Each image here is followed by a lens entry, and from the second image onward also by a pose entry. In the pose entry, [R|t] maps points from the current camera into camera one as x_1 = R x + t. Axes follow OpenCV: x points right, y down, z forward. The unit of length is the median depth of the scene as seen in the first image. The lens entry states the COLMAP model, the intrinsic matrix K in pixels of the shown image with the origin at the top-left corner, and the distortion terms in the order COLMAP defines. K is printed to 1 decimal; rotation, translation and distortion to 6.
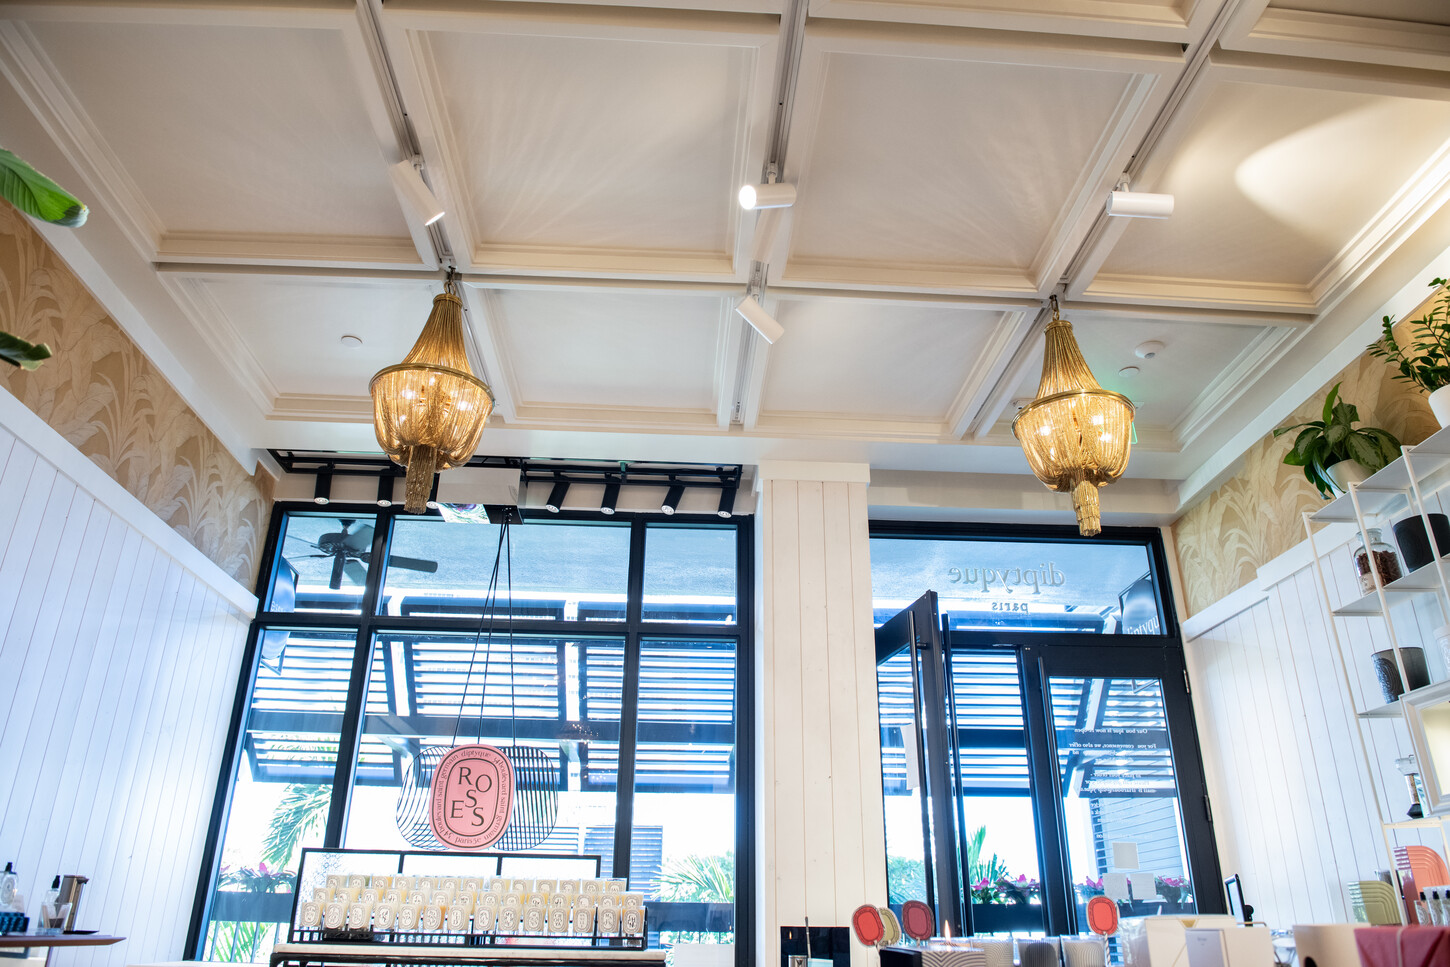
lens RADIAL K [[985.6, 0, 730.0], [0, 985.6, 478.5], [0, 0, 1]] dist [-0.054903, 0.000030]
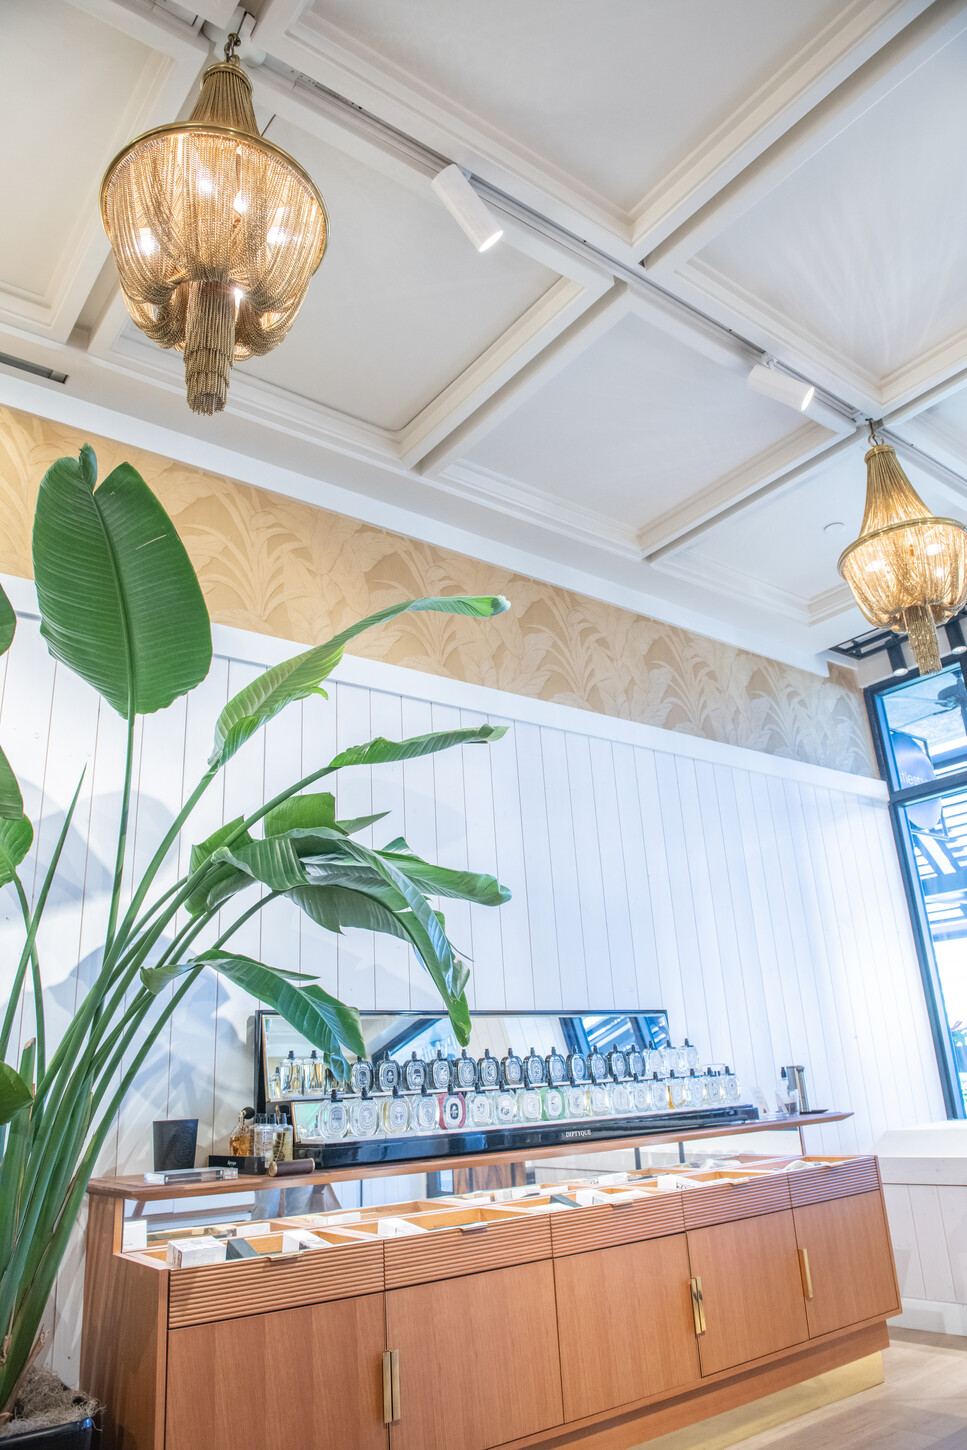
lens RADIAL K [[985.6, 0, 473.4], [0, 985.6, 725.3], [0, 0, 1]] dist [-0.054903, 0.000030]
pose [[0.547131, -0.325378, -0.771218, 0.101409], [0.400857, 0.910685, -0.099836, -0.003327], [0.734821, -0.254524, 0.628693, 0.036498]]
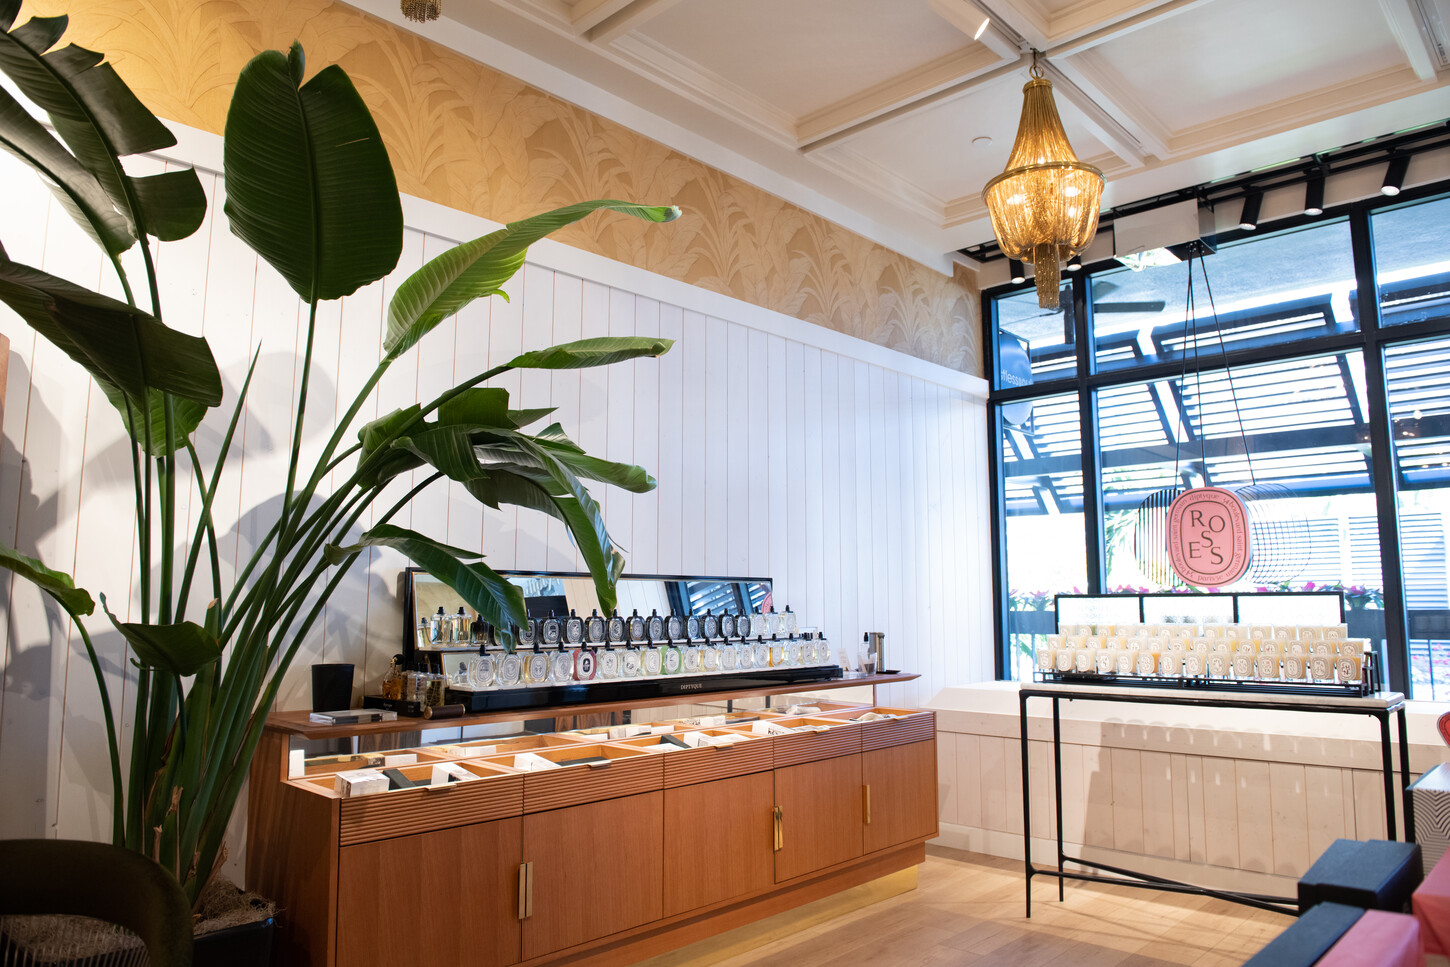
lens RADIAL K [[985.6, 0, 726.9], [0, 985.6, 479.5], [0, 0, 1]] dist [-0.054903, 0.000030]
pose [[0.681207, -0.101269, -0.725053, 0.124290], [0.310779, 0.936721, 0.161153, -0.047124], [0.662852, -0.335110, 0.669573, 0.001151]]
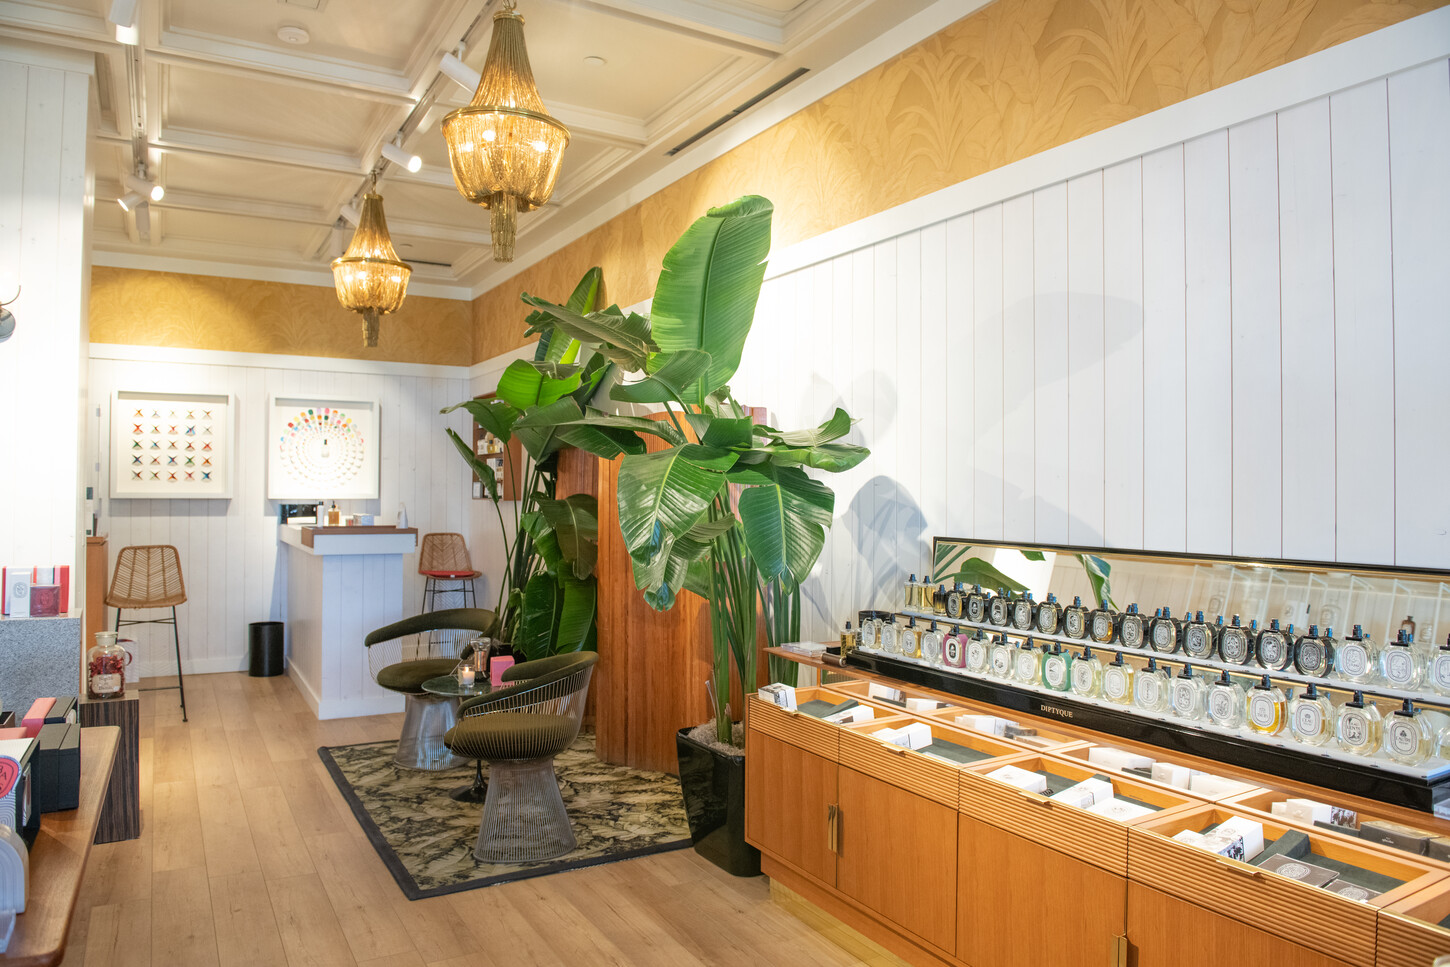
lens RADIAL K [[985.6, 0, 726.9], [0, 985.6, 481.5], [0, 0, 1]] dist [-0.054903, 0.000030]
pose [[-0.893930, -0.018665, -0.447817, -0.023589], [0.172167, 0.908181, -0.381531, 0.238161], [0.413820, -0.418161, -0.808637, 0.758527]]
